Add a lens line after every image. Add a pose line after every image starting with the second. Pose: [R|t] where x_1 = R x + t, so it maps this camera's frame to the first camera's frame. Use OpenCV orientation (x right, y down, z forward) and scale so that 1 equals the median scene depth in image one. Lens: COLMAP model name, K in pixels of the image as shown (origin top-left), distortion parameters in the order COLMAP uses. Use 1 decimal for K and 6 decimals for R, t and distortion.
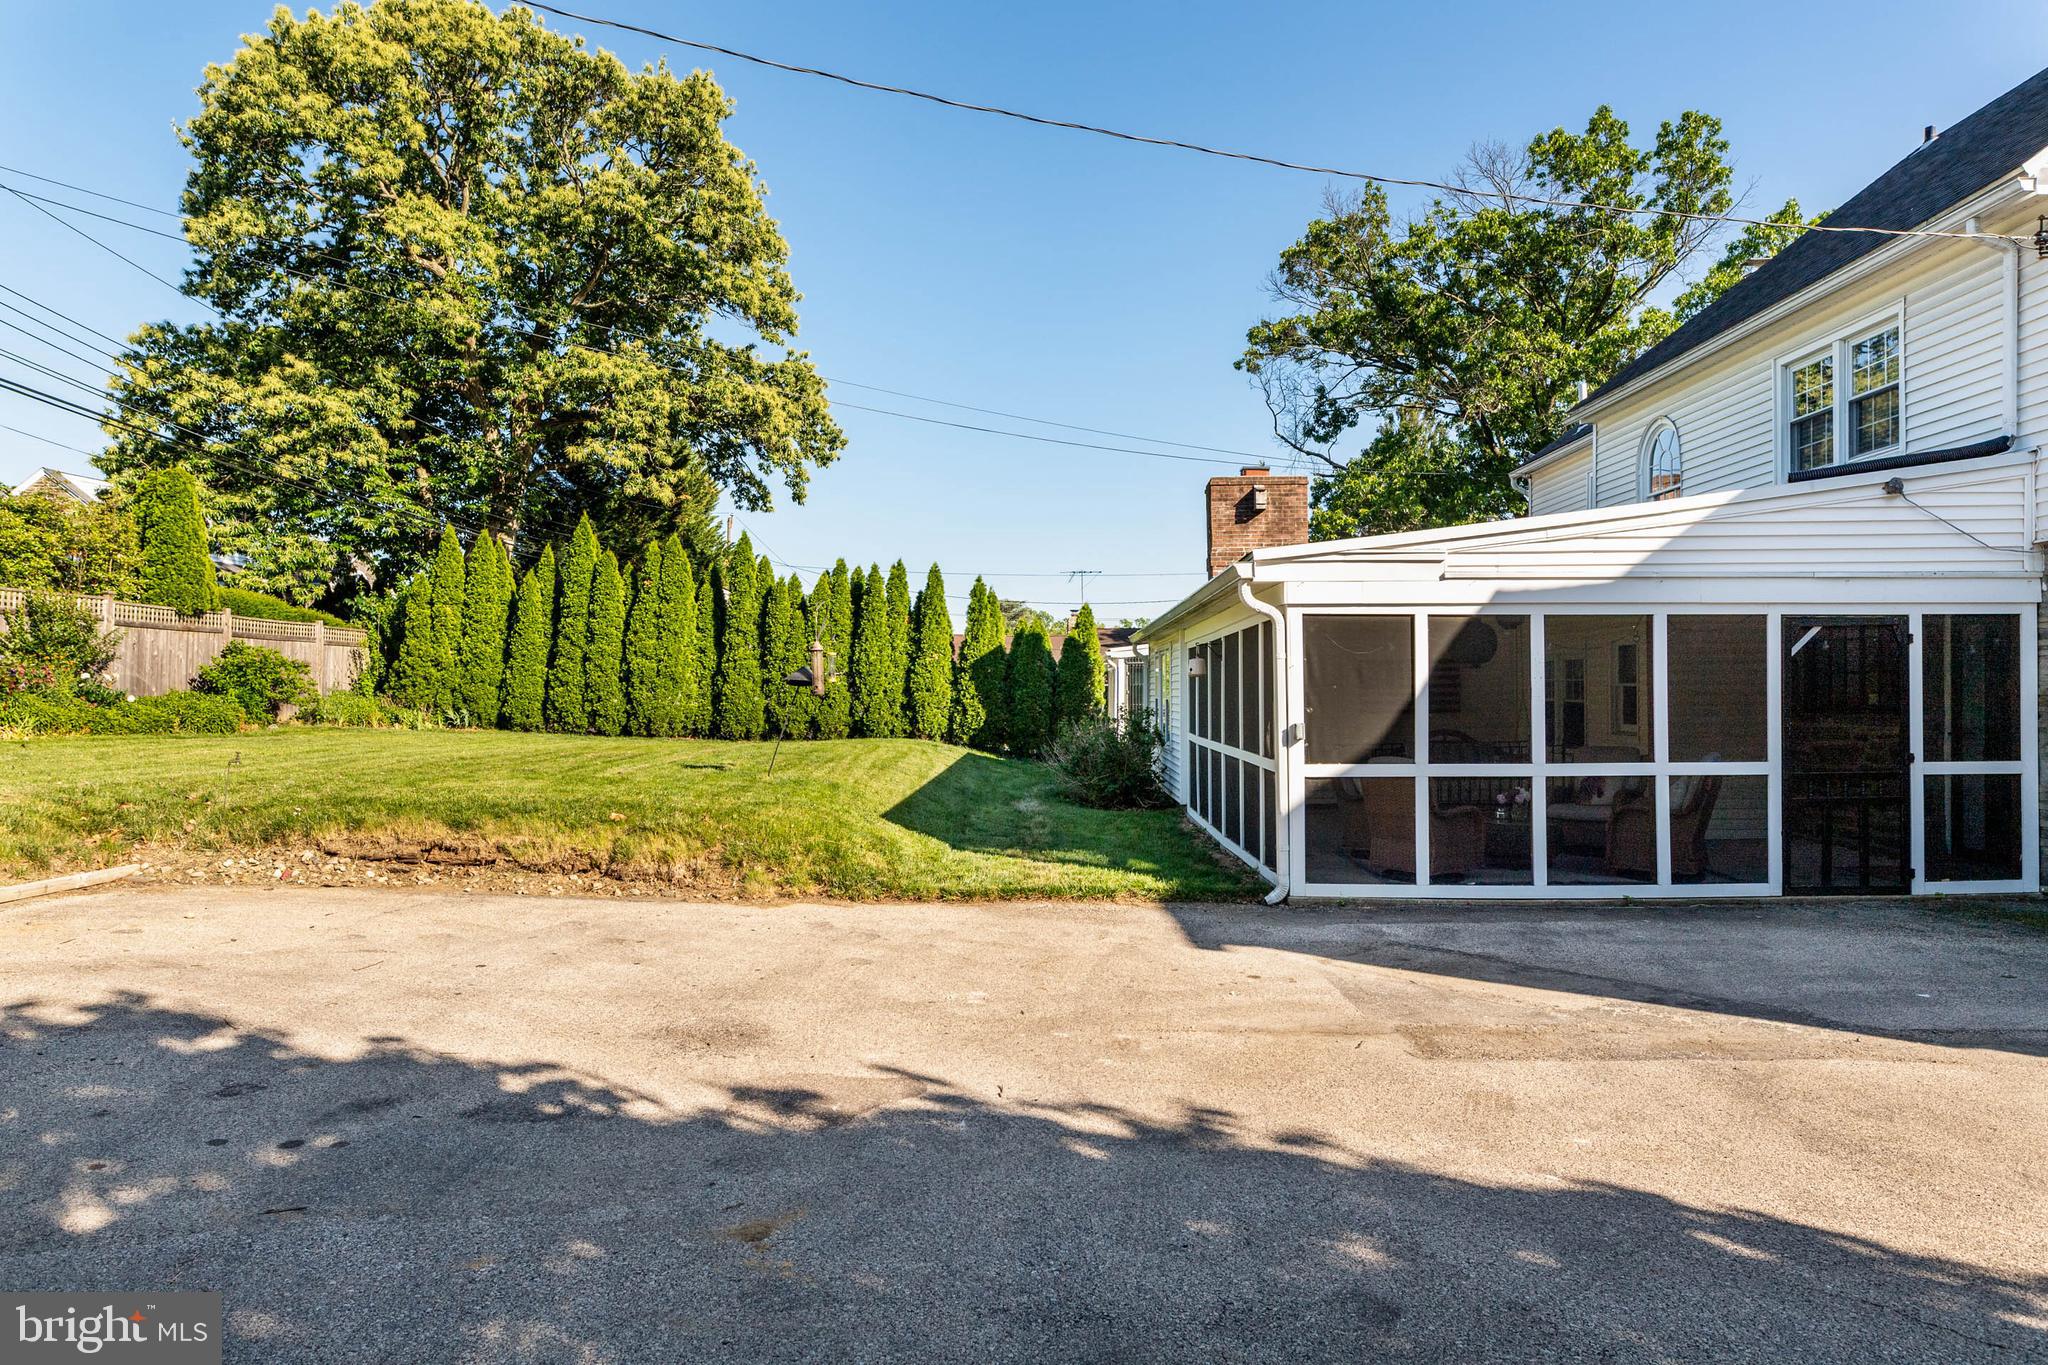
lens RADIAL K [[1158.5, 0, 1024.0], [0, 1158.5, 682.5], [0, 0, 1]] dist [0.000146, -0.000154]
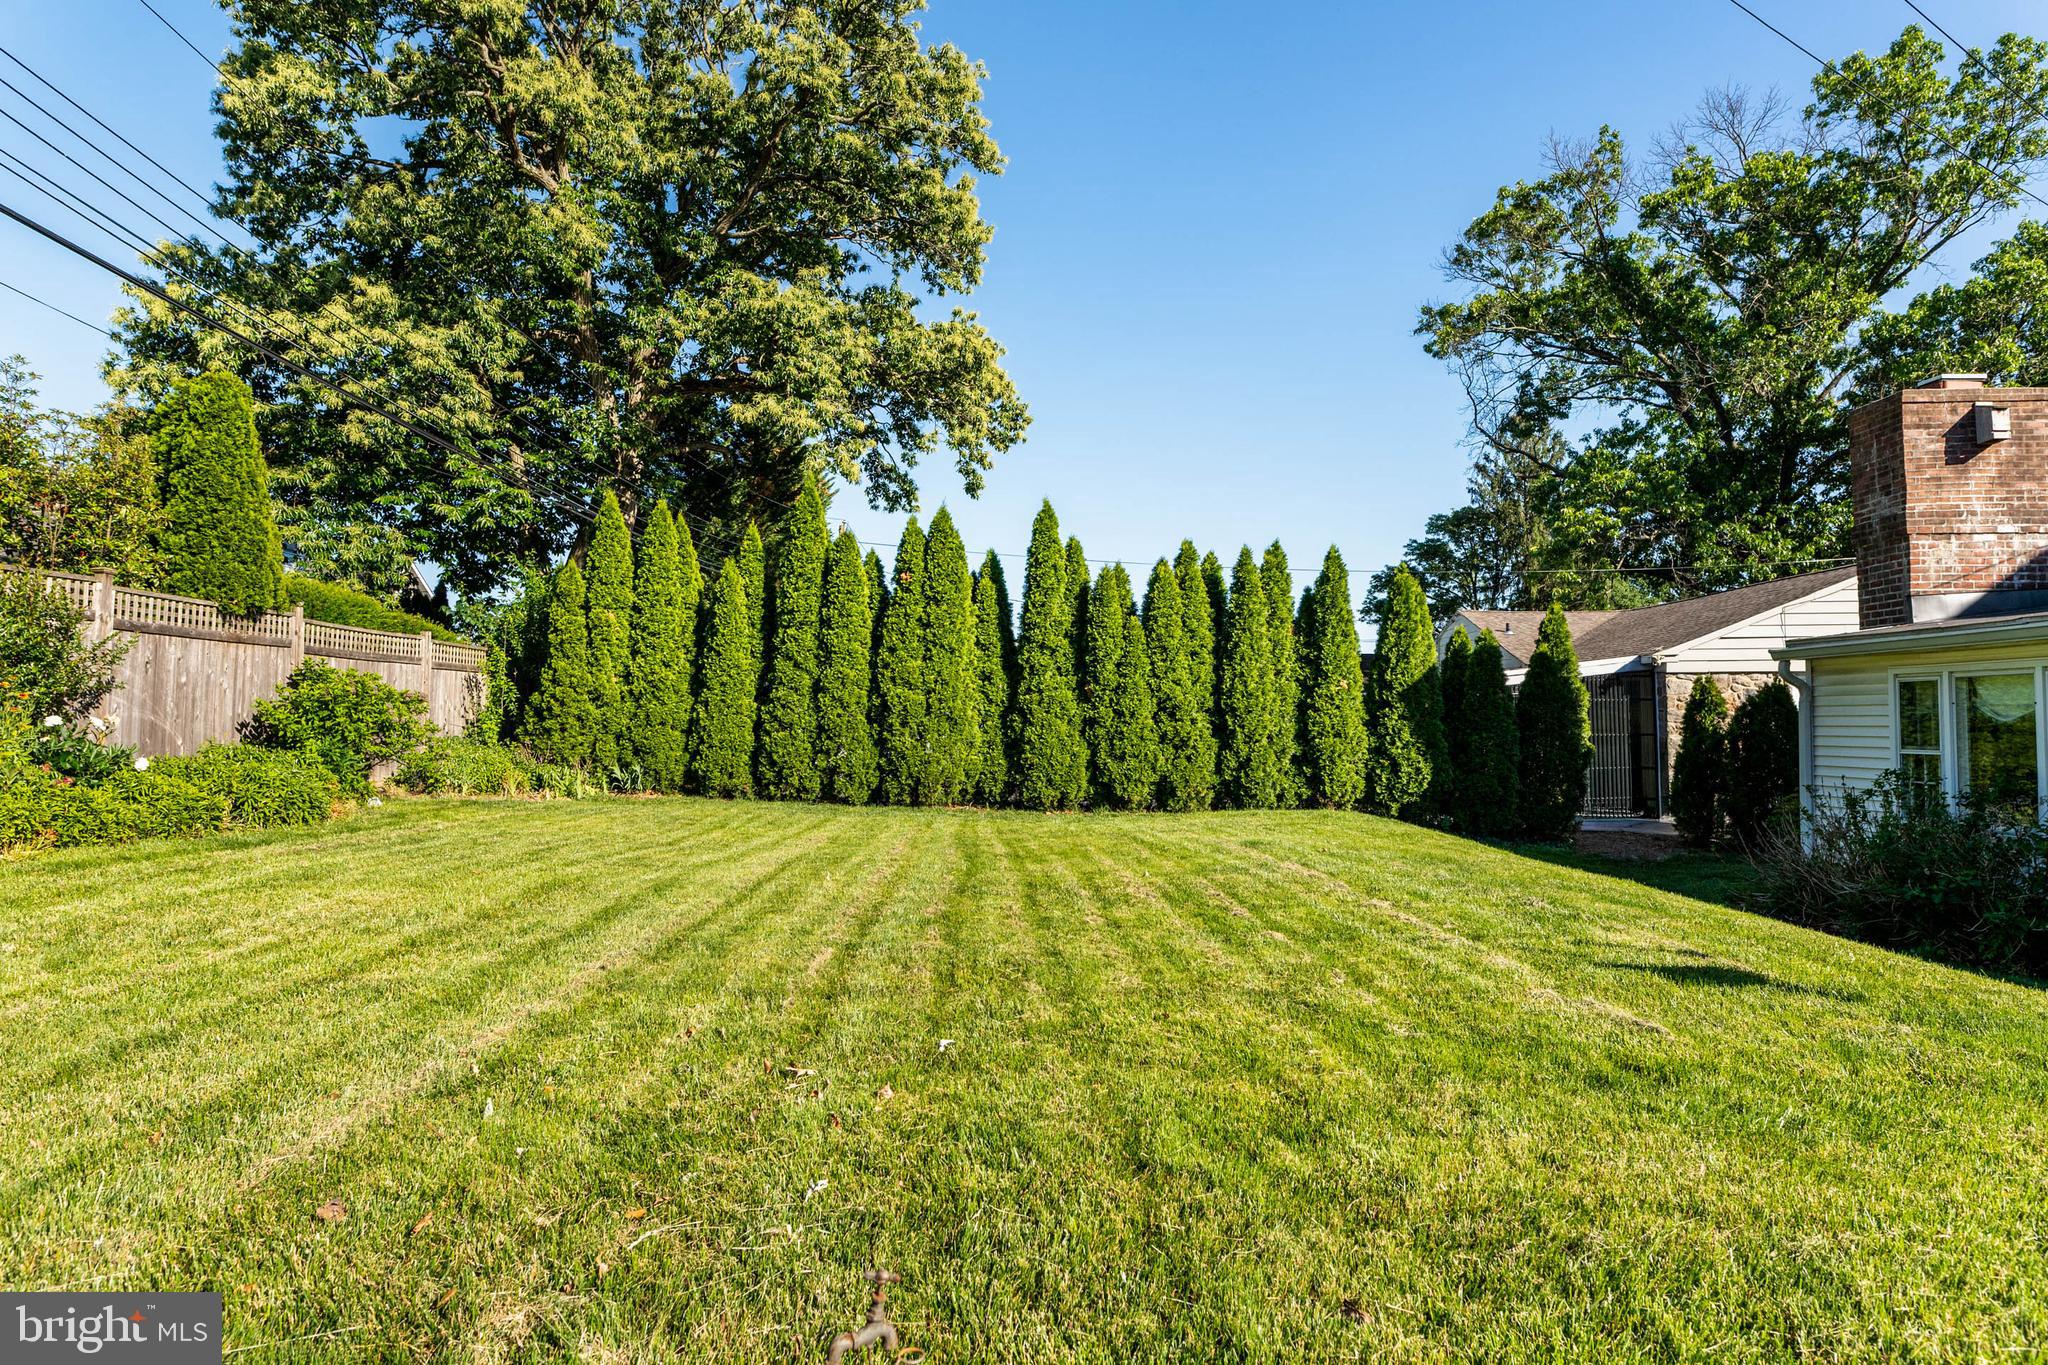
lens RADIAL K [[1158.5, 0, 1024.0], [0, 1158.5, 682.5], [0, 0, 1]] dist [0.000146, -0.000154]
pose [[0.999996, -0.002388, -0.001569, -0.256104], [0.002343, 0.999600, -0.028174, -0.004973], [0.001635, 0.028170, 0.999602, 0.328712]]
